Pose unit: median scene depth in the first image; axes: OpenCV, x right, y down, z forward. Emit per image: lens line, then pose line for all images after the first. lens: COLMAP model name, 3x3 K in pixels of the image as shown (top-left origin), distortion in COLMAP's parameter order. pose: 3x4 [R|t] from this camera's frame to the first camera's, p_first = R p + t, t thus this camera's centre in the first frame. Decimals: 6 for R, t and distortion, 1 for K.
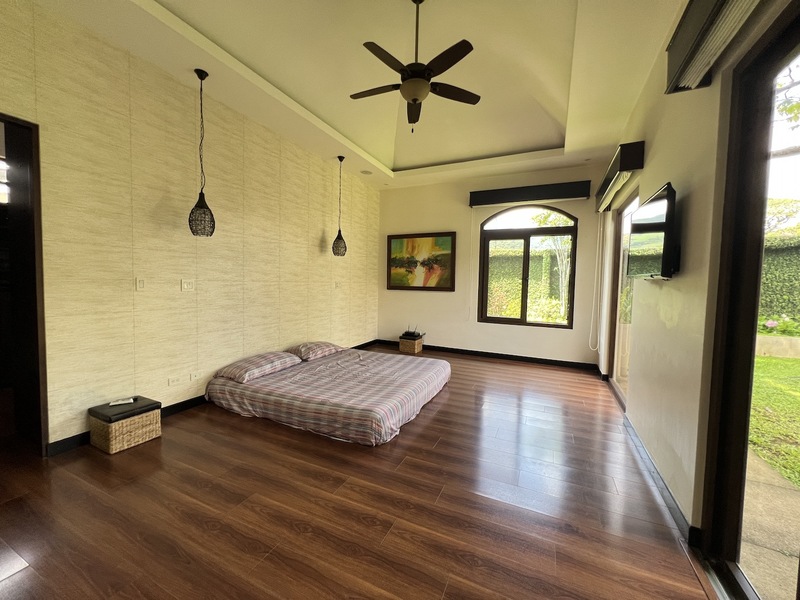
lens RADIAL K [[319.7, 0, 396.6], [0, 319.7, 298.5], [0, 0, 1]] dist [-0.002542, 0.000326]
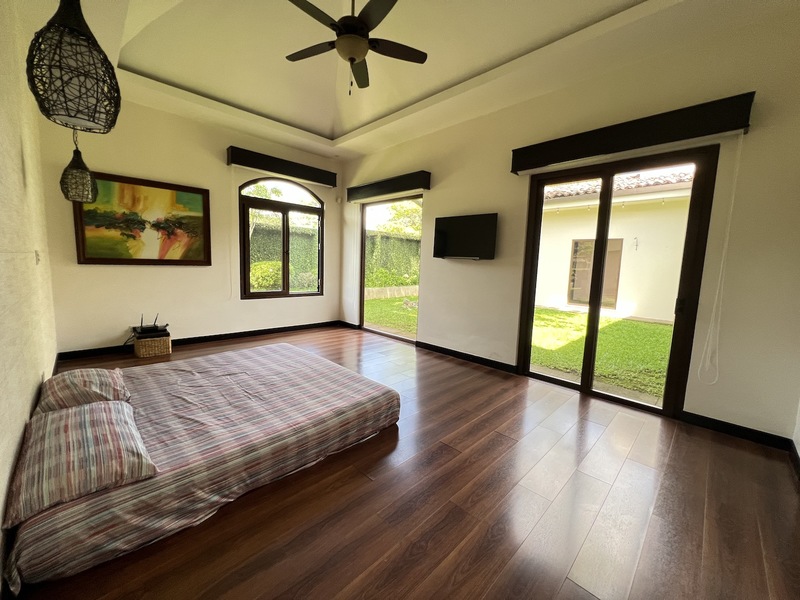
lens RADIAL K [[319.7, 0, 401.6], [0, 319.7, 297.4], [0, 0, 1]] dist [-0.002542, 0.000326]
pose [[0.337784, -0.112724, 0.934449, -0.449223], [0.023319, 0.993500, 0.111418, -0.022476], [-0.940935, -0.015845, 0.338217, 0.295139]]
